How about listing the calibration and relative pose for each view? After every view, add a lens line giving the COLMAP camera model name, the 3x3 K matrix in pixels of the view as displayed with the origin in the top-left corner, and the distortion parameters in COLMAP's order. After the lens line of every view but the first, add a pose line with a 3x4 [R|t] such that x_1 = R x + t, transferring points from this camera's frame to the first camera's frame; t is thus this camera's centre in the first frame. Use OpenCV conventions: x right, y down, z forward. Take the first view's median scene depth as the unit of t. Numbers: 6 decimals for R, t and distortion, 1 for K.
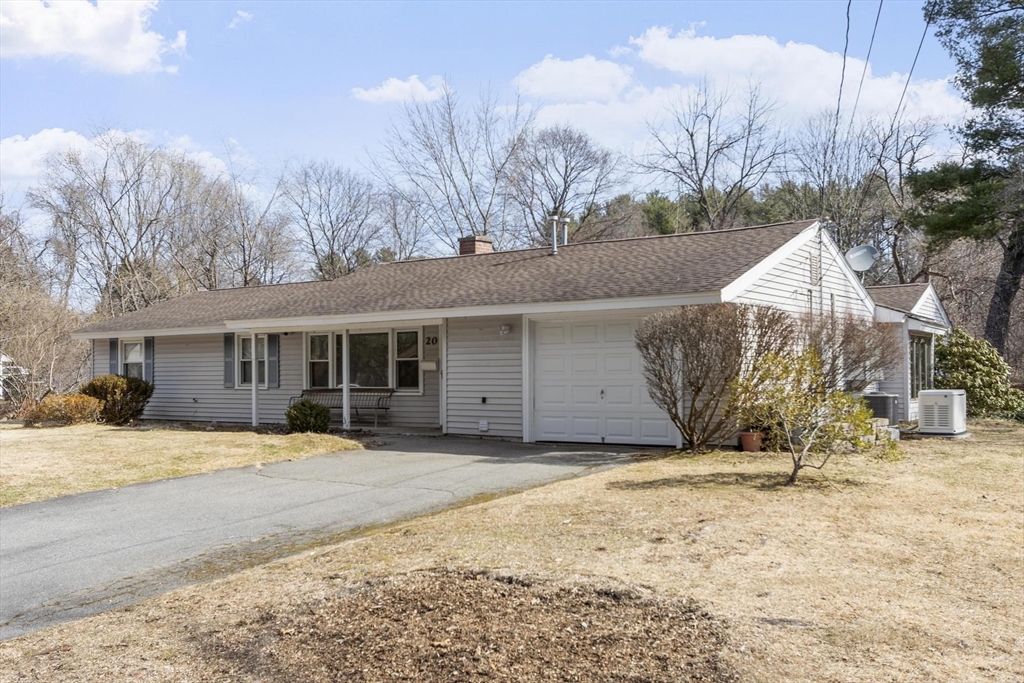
lens RADIAL K [[1000.5, 0, 512.0], [0, 1000.5, 341.5], [0, 0, 1]] dist [0.002855, 0.001439]
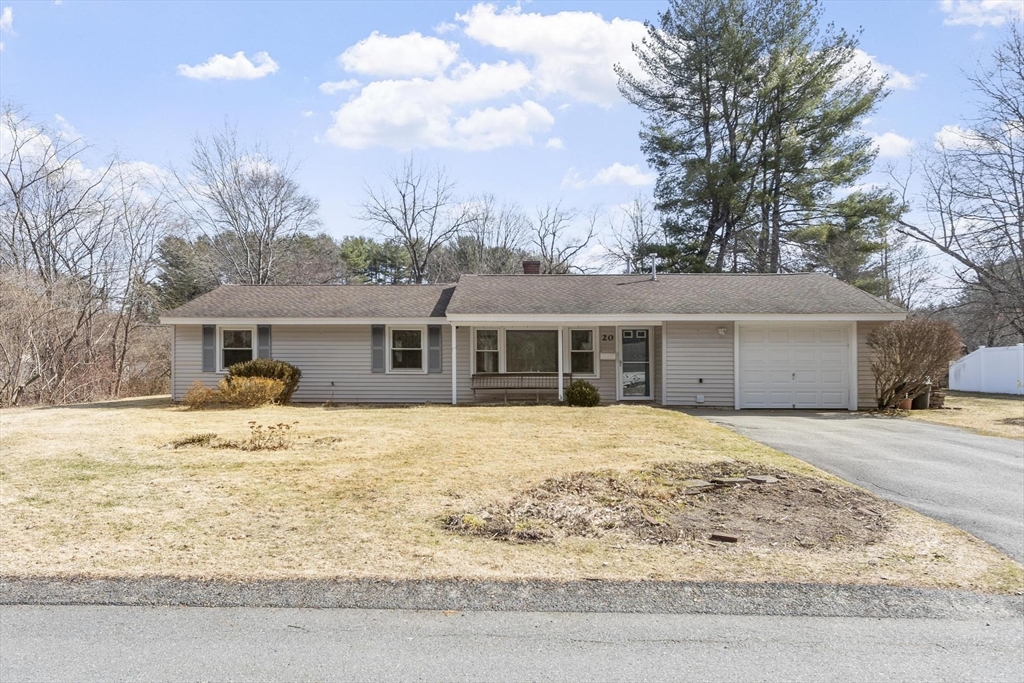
lens RADIAL K [[709.7, 0, 512.0], [0, 709.7, 341.5], [0, 0, 1]] dist [-0.005997, -0.001238]
pose [[0.832425, 0.029080, 0.553374, -0.646660], [-0.025239, 0.999575, -0.014562, 0.019864], [-0.553562, -0.001845, 0.832806, 0.253780]]
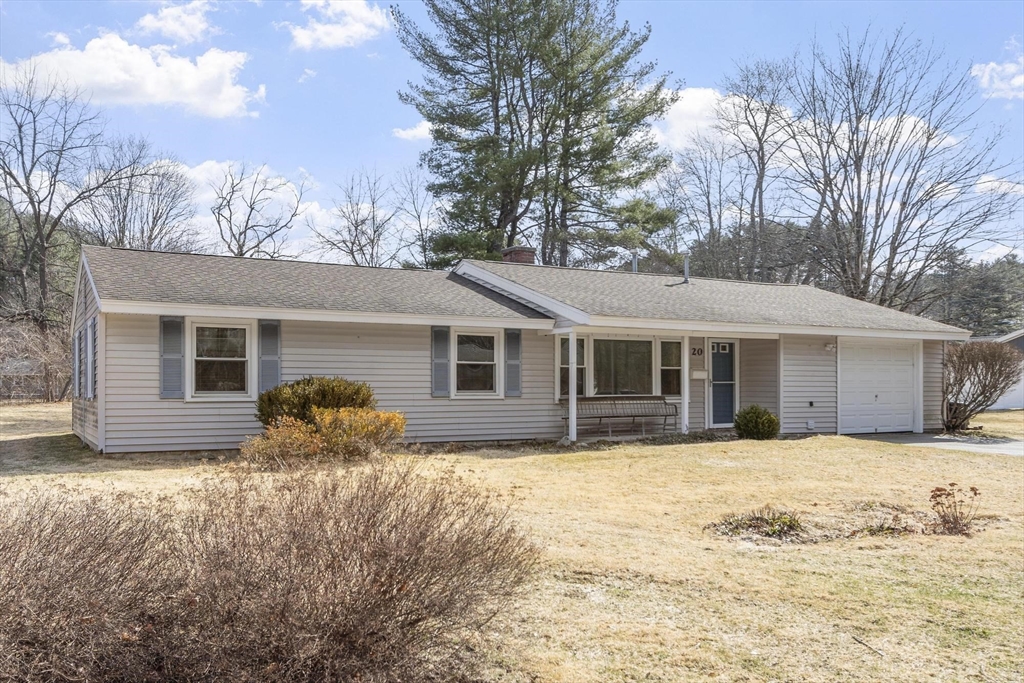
lens RADIAL K [[843.5, 0, 512.0], [0, 843.5, 341.5], [0, 0, 1]] dist [-0.000904, -0.001488]
pose [[0.437937, 0.050069, 0.897610, -0.898521], [-0.034587, 0.998647, -0.038830, 0.028410], [-0.898340, -0.014040, 0.439077, 0.711187]]
